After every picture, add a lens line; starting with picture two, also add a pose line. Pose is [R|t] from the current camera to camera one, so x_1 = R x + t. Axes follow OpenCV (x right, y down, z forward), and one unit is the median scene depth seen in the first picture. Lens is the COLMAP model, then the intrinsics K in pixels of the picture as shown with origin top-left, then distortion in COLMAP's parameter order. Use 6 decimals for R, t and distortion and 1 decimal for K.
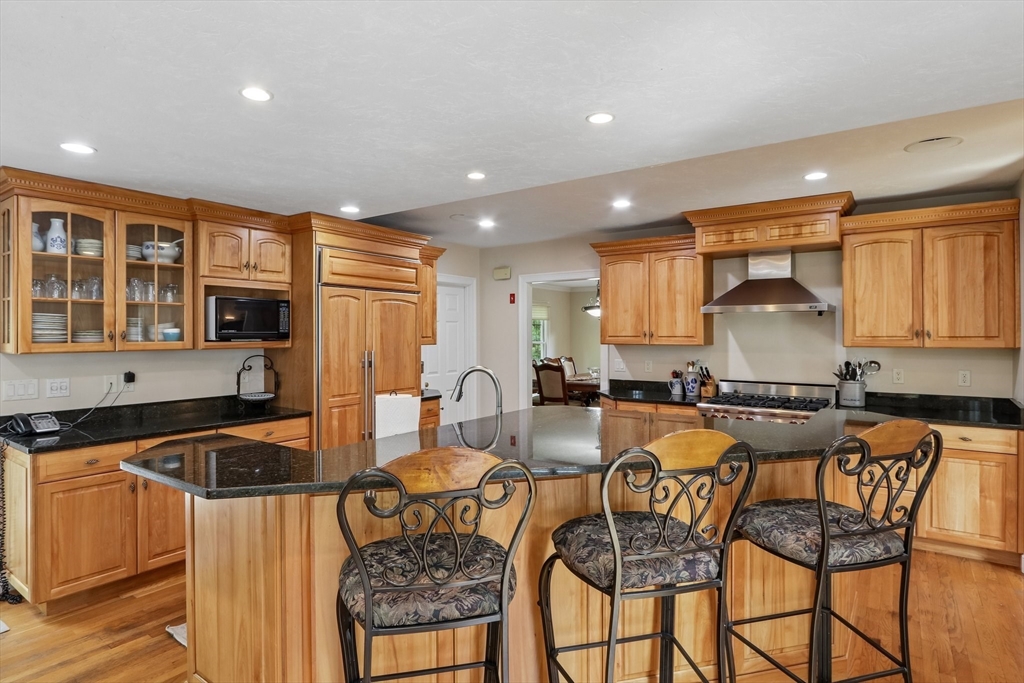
lens RADIAL K [[526.1, 0, 512.3], [0, 526.1, 335.8], [0, 0, 1]] dist [-0.017869, 0.000320]
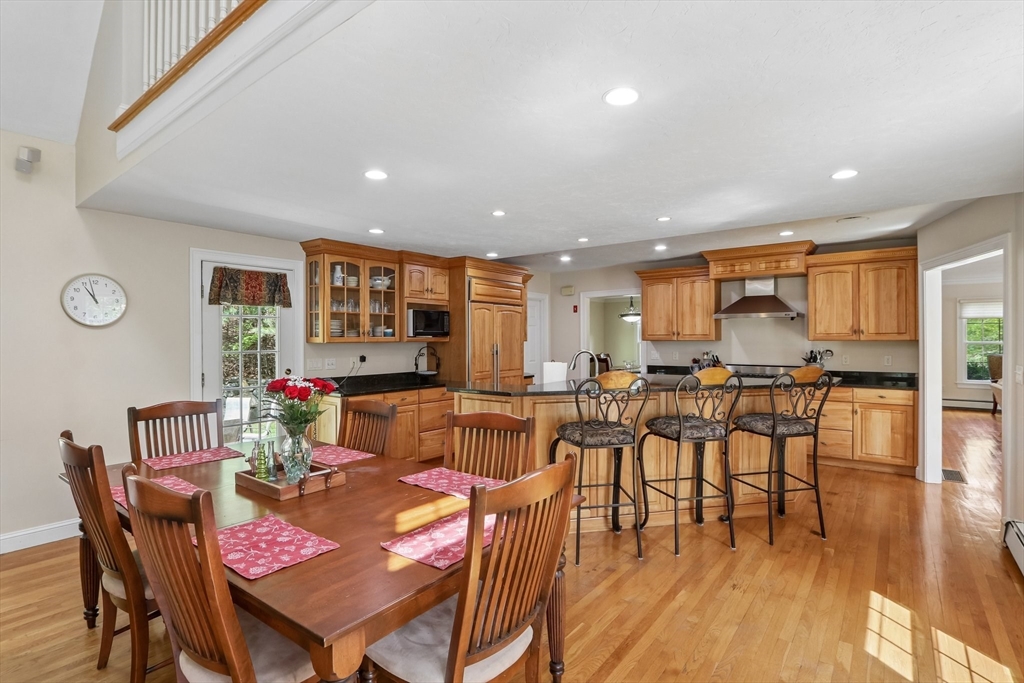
lens RADIAL K [[483.2, 0, 512.0], [0, 483.2, 341.5], [0, 0, 1]] dist [-0.017197, 0.000014]
pose [[0.999145, -0.001380, -0.041329, -0.178503], [0.001445, 0.999998, 0.001554, 0.021077], [0.041327, -0.001613, 0.999144, -0.451917]]
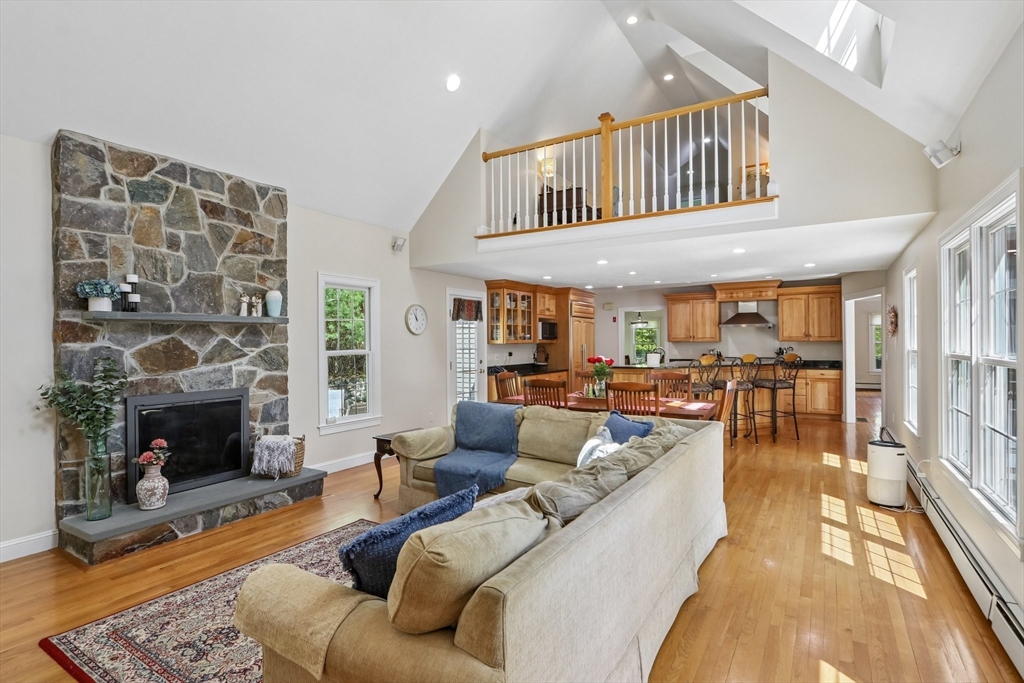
lens RADIAL K [[509.7, 0, 498.3], [0, 509.7, 341.8], [0, 0, 1]] dist [-0.019121, 0.000054]
pose [[0.998067, -0.005226, 0.061929, -0.848492], [0.005491, 0.999976, -0.004106, 0.026745], [-0.061906, 0.004438, 0.998072, -1.327766]]
